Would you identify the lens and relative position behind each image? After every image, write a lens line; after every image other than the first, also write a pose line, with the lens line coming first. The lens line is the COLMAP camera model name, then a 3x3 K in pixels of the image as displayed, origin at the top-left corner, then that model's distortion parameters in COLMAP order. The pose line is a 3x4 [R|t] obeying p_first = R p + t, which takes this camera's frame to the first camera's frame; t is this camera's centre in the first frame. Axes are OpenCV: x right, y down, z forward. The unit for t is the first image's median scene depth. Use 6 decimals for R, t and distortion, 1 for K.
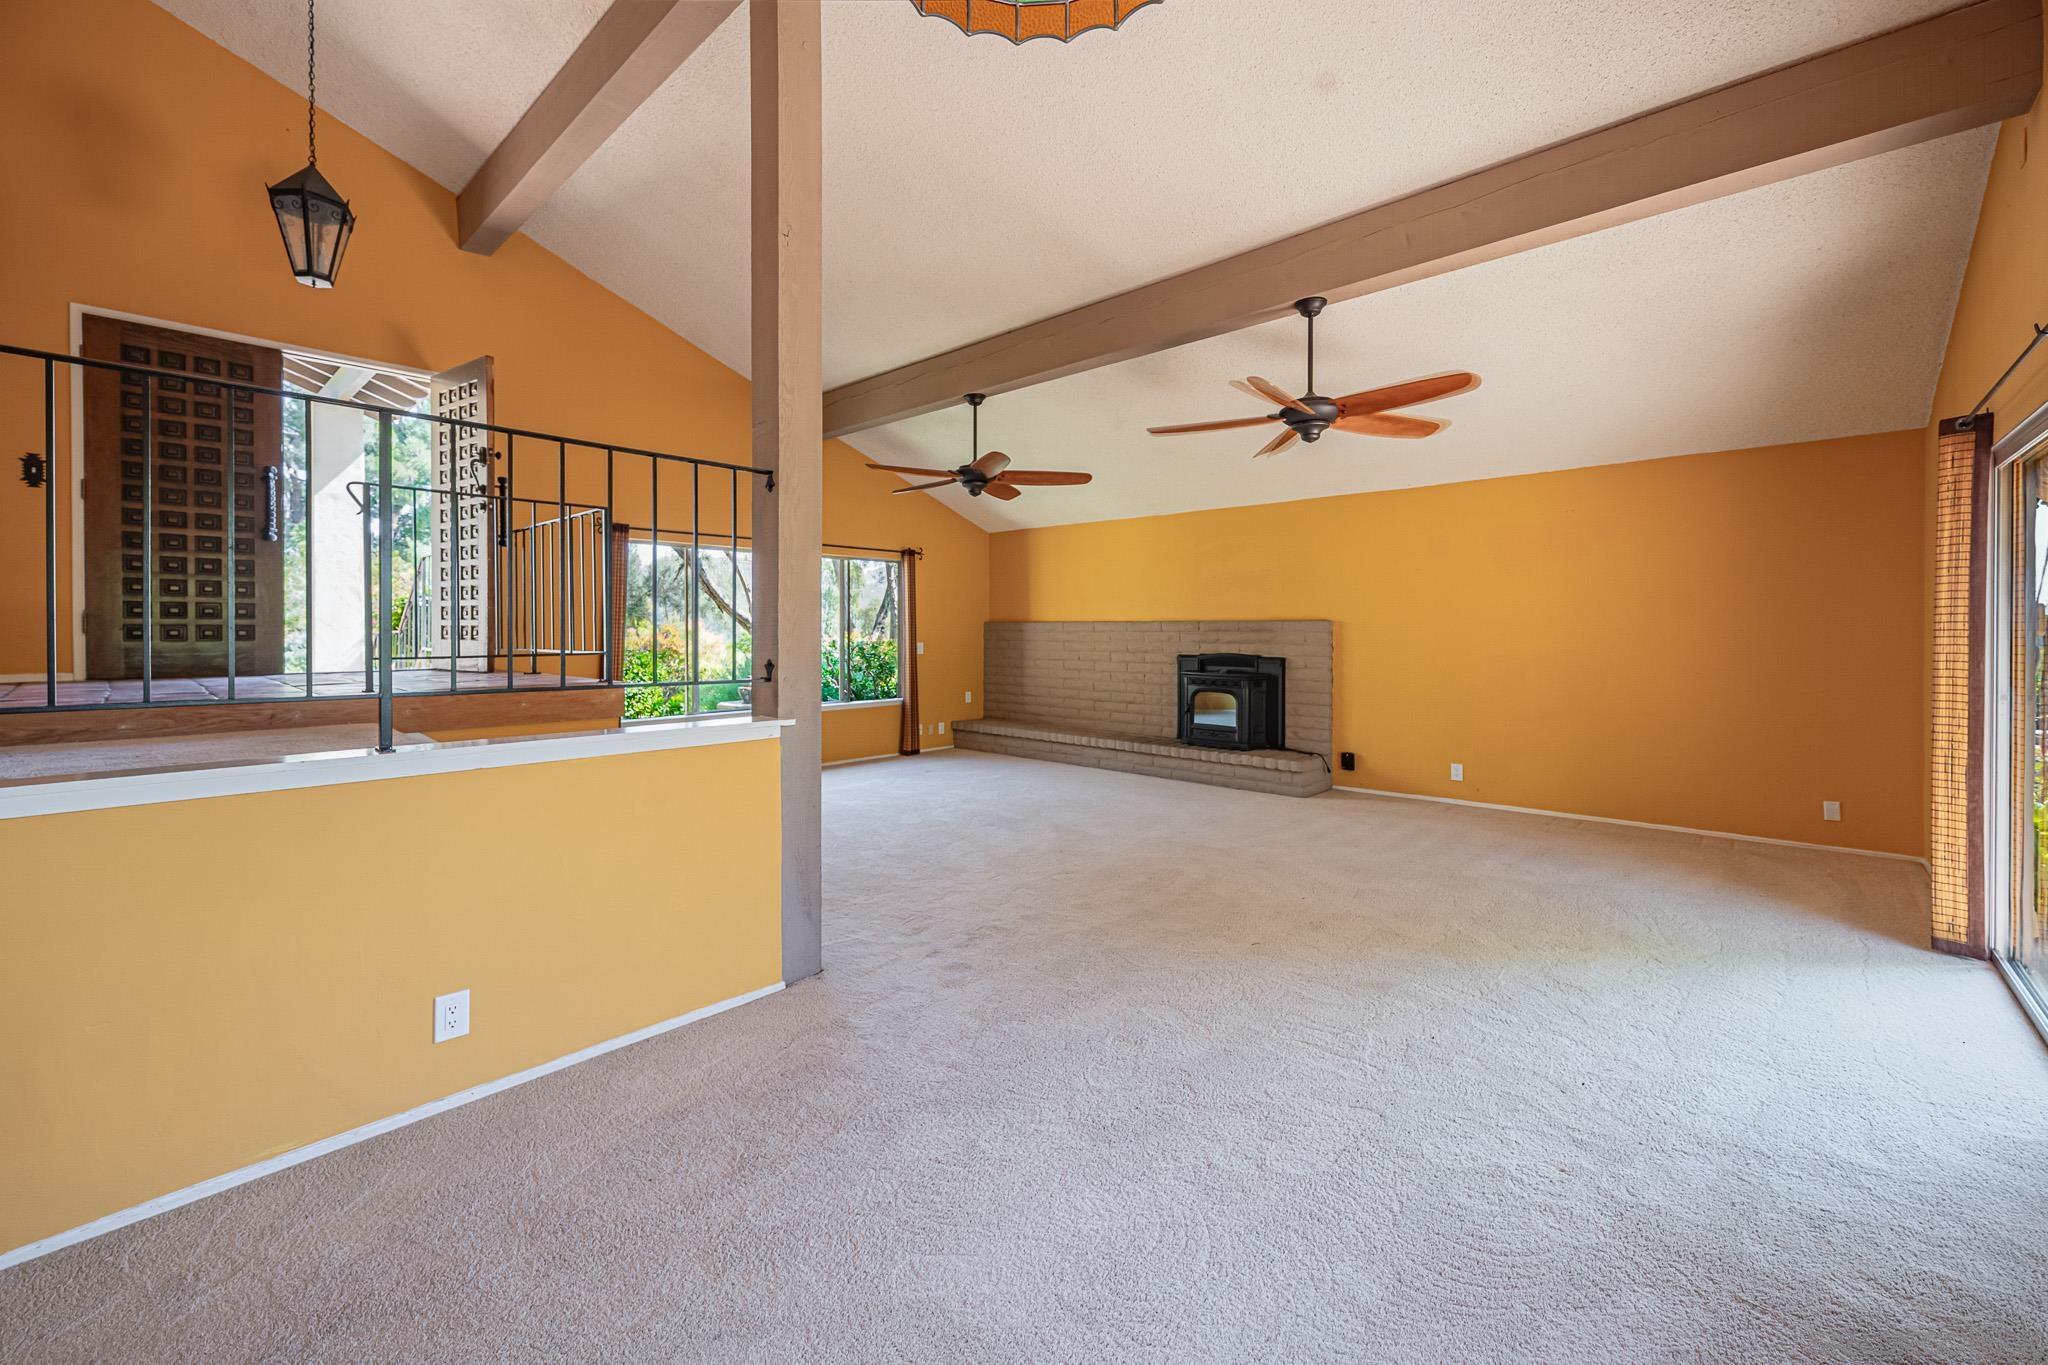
lens RADIAL K [[827.4, 0, 1021.9], [0, 827.4, 637.3], [0, 0, 1]] dist [-0.001514, -0.000221]
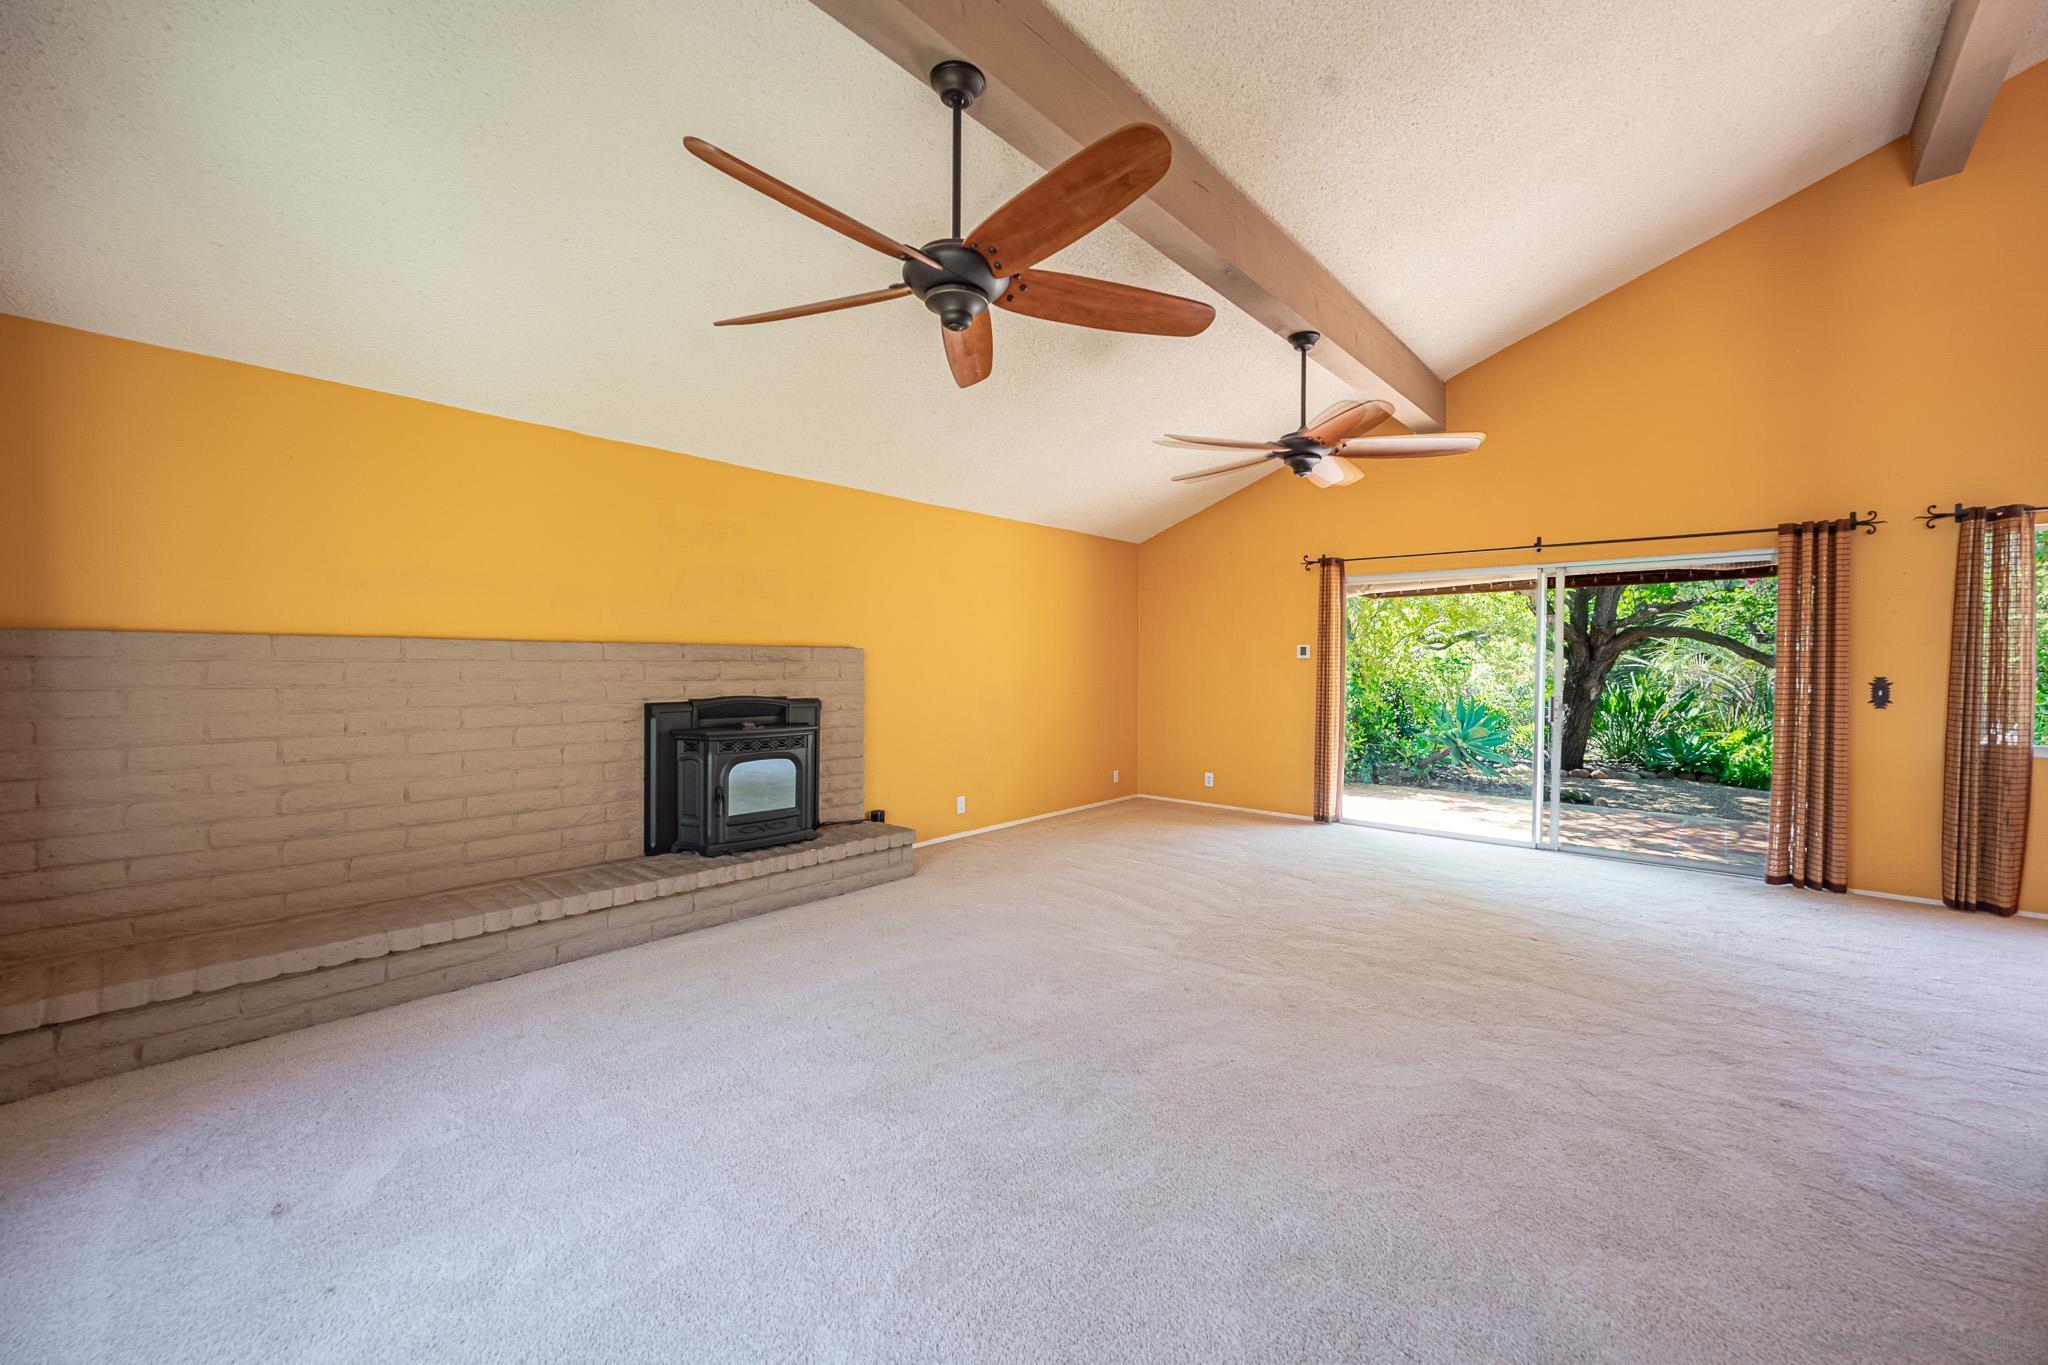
lens RADIAL K [[820.5, 0, 1024.0], [0, 820.5, 682.5], [0, 0, 1]] dist [-0.000173, -0.000023]
pose [[-0.030106, -0.026449, 0.999197, -0.402472], [0.001853, 0.999647, 0.026517, -0.007728], [-0.999545, 0.002650, -0.030047, 0.852277]]
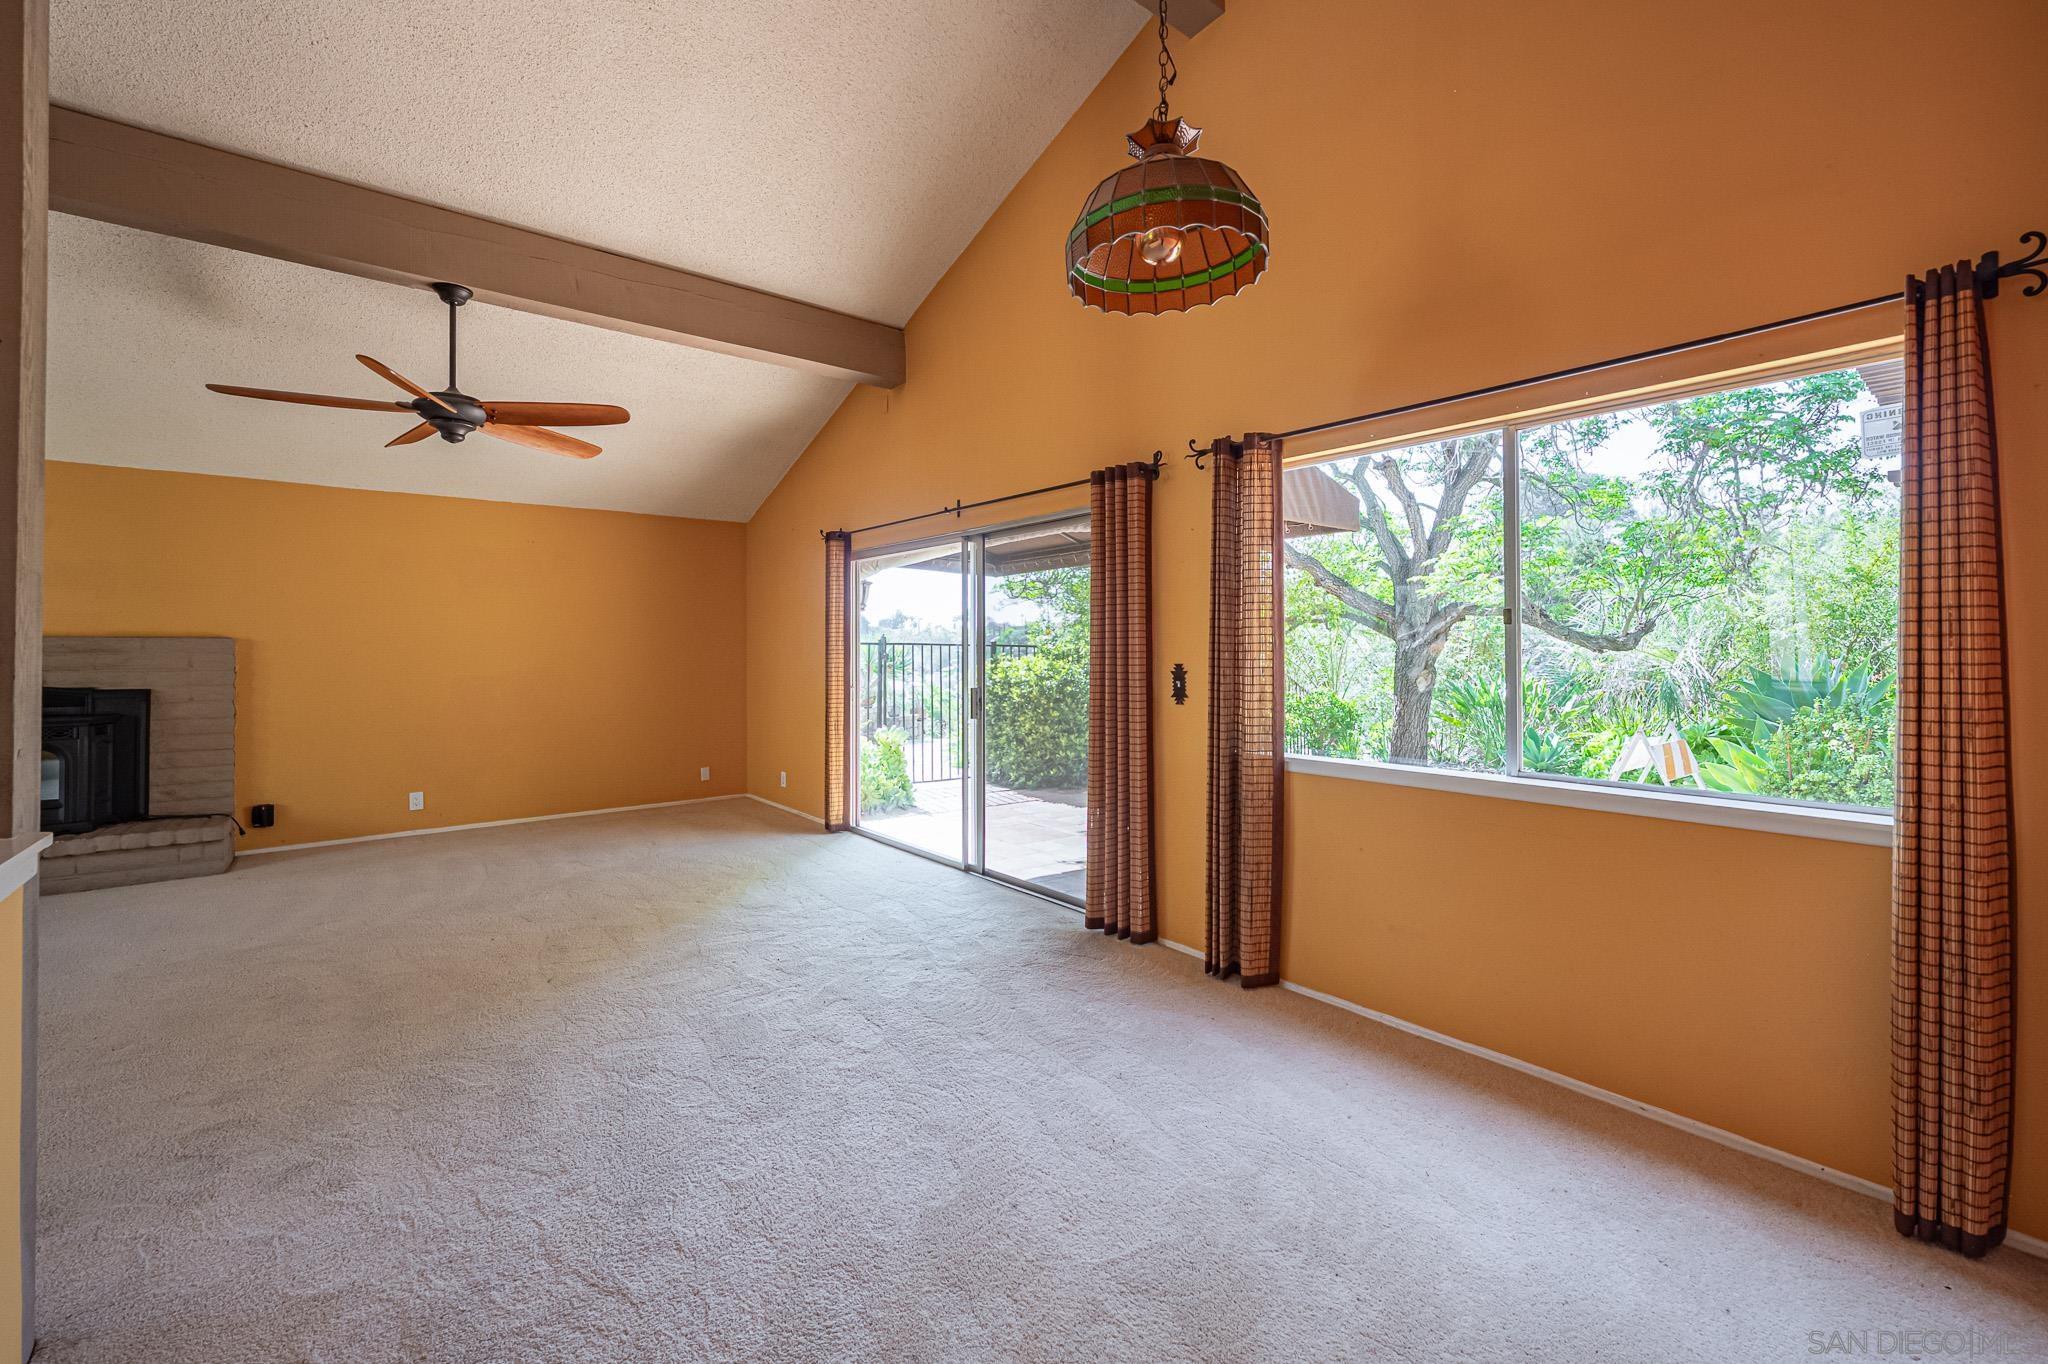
lens RADIAL K [[852.3, 0, 1023.3], [0, 852.3, 639.6], [0, 0, 1]] dist [-0.000755, -0.000193]
pose [[0.148149, 0.011317, 0.988900, -0.298331], [0.009114, 0.999876, -0.012807, -0.001868], [-0.988923, 0.010910, 0.148027, 0.152375]]
